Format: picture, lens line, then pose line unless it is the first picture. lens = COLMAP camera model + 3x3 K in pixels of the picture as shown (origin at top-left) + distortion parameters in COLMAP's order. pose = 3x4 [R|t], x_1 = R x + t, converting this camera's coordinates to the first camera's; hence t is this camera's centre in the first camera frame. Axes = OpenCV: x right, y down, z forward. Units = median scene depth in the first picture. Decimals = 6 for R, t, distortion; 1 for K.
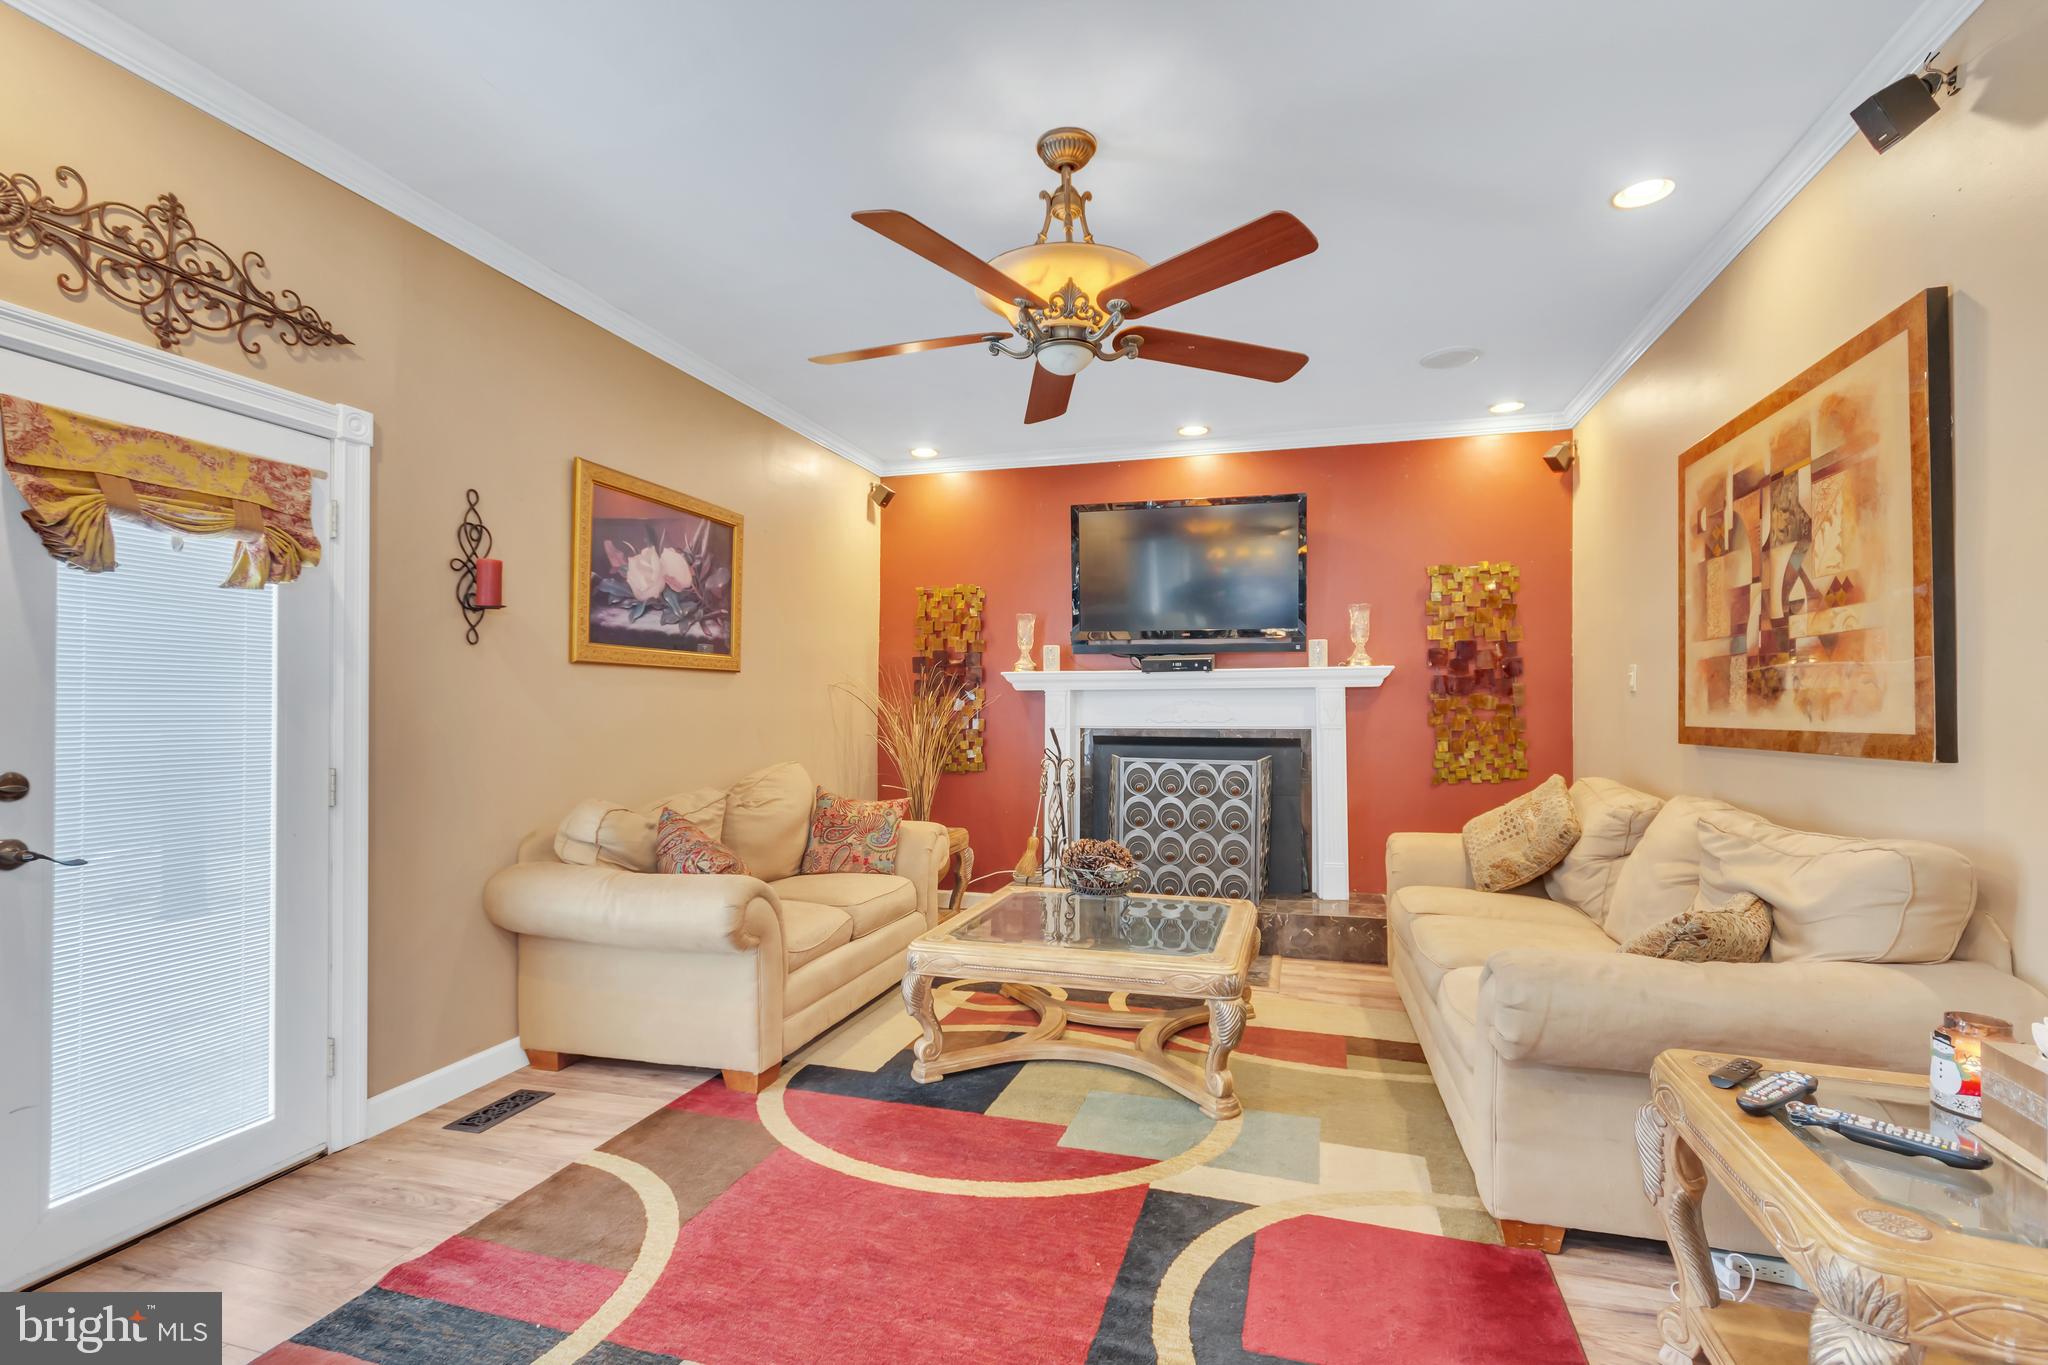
lens RADIAL K [[928.7, 0, 1030.9], [0, 928.7, 690.3], [0, 0, 1]] dist [-0.001628, 0.001404]
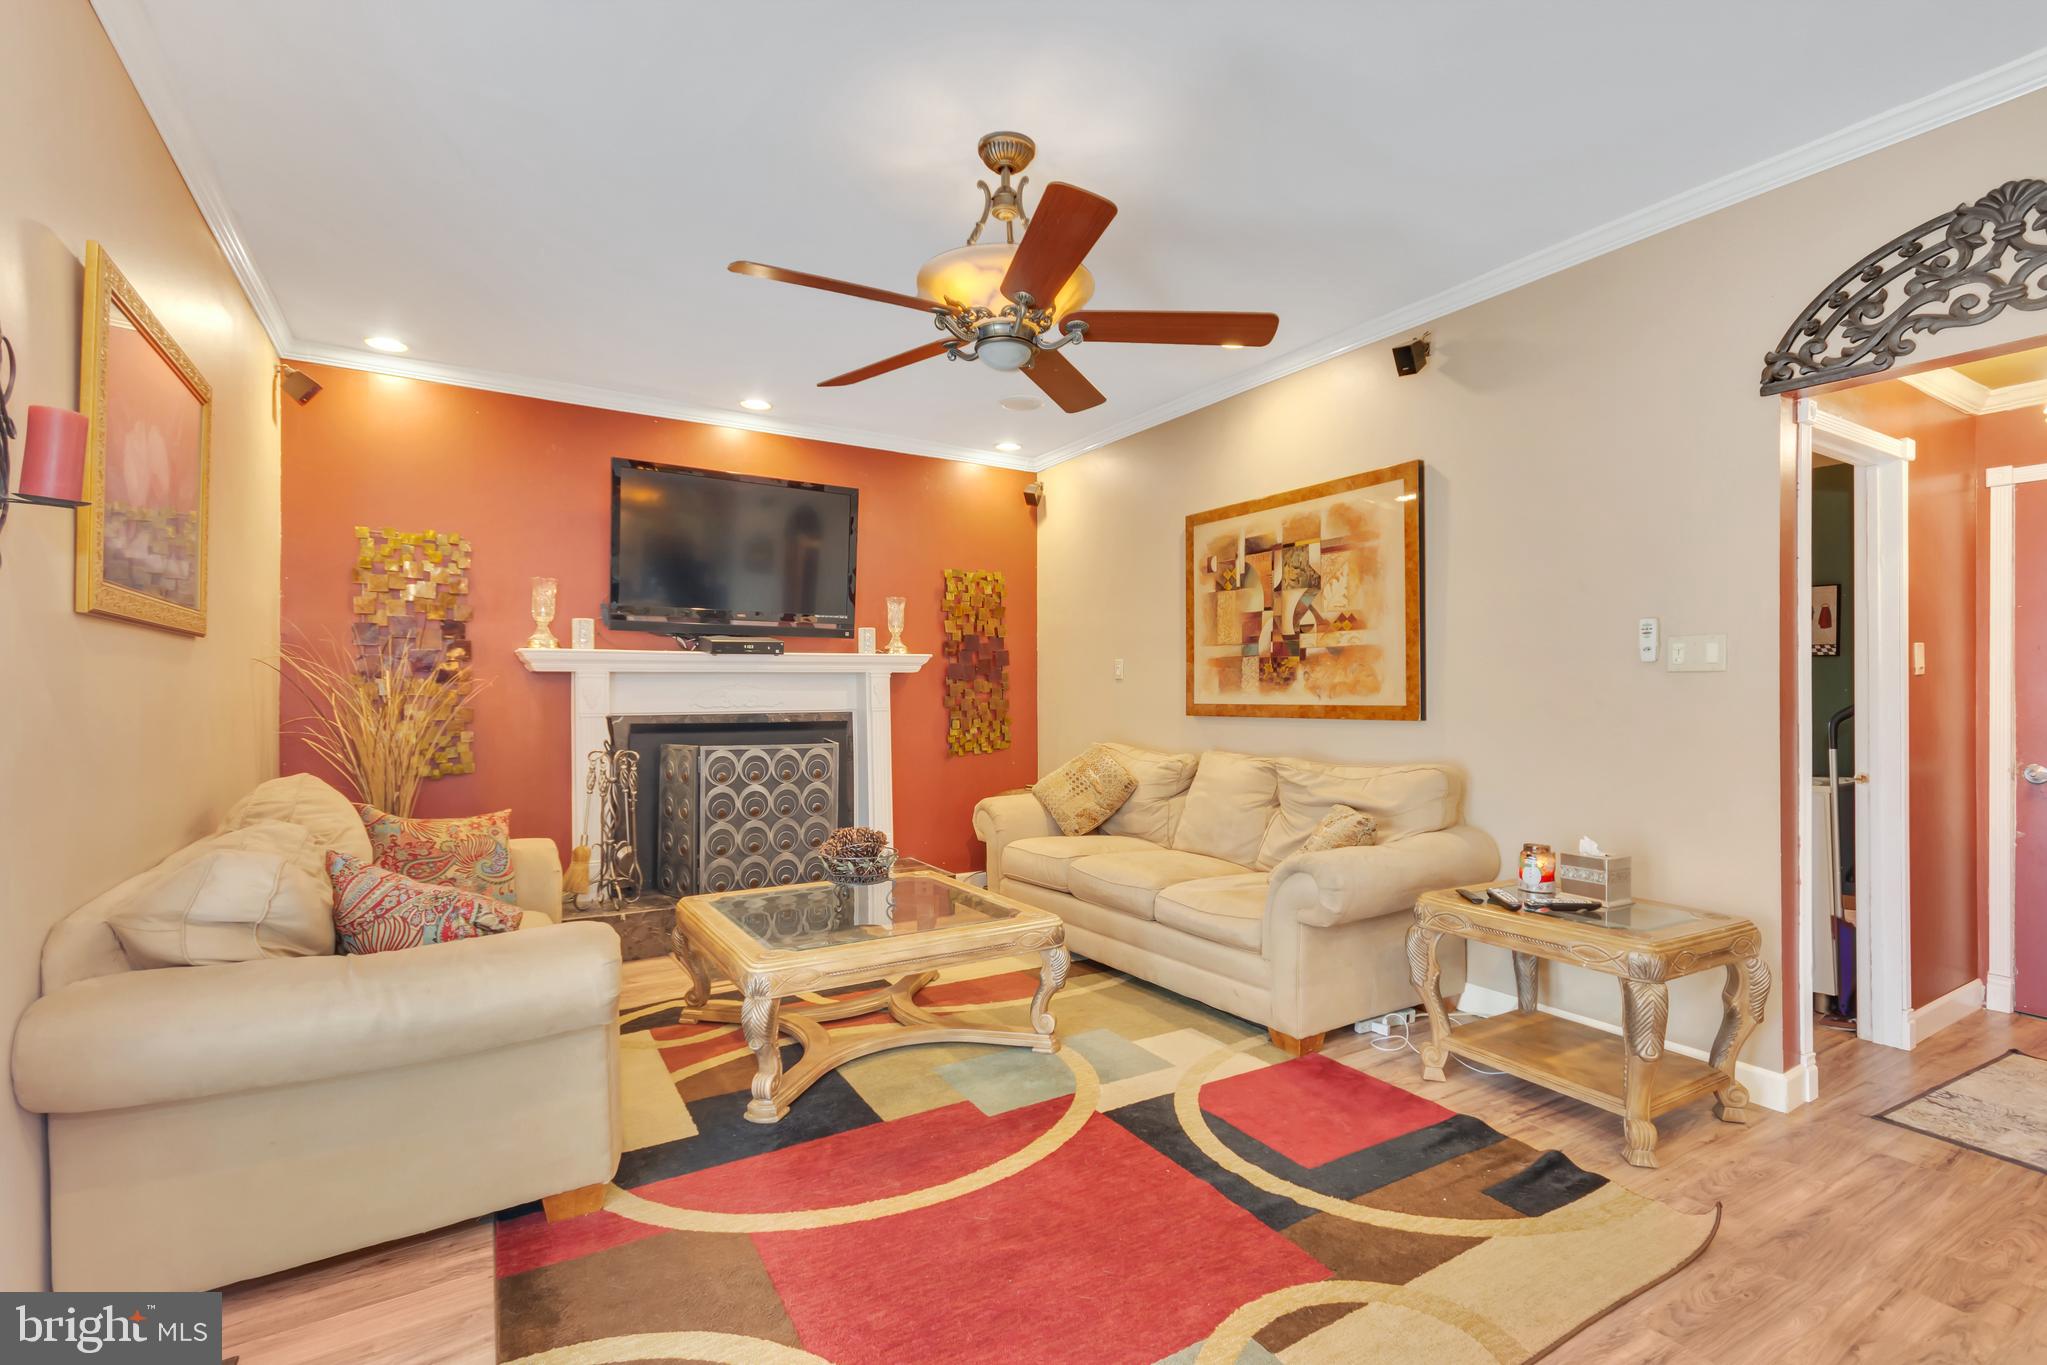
lens RADIAL K [[928.3, 0, 1033.4], [0, 928.3, 684.8], [0, 0, 1]] dist [-0.001628, 0.001404]
pose [[0.662989, 0.002849, 0.748624, -0.561097], [-0.011879, 0.999907, 0.006715, 0.002568], [-0.748535, -0.013345, 0.662961, 0.224807]]
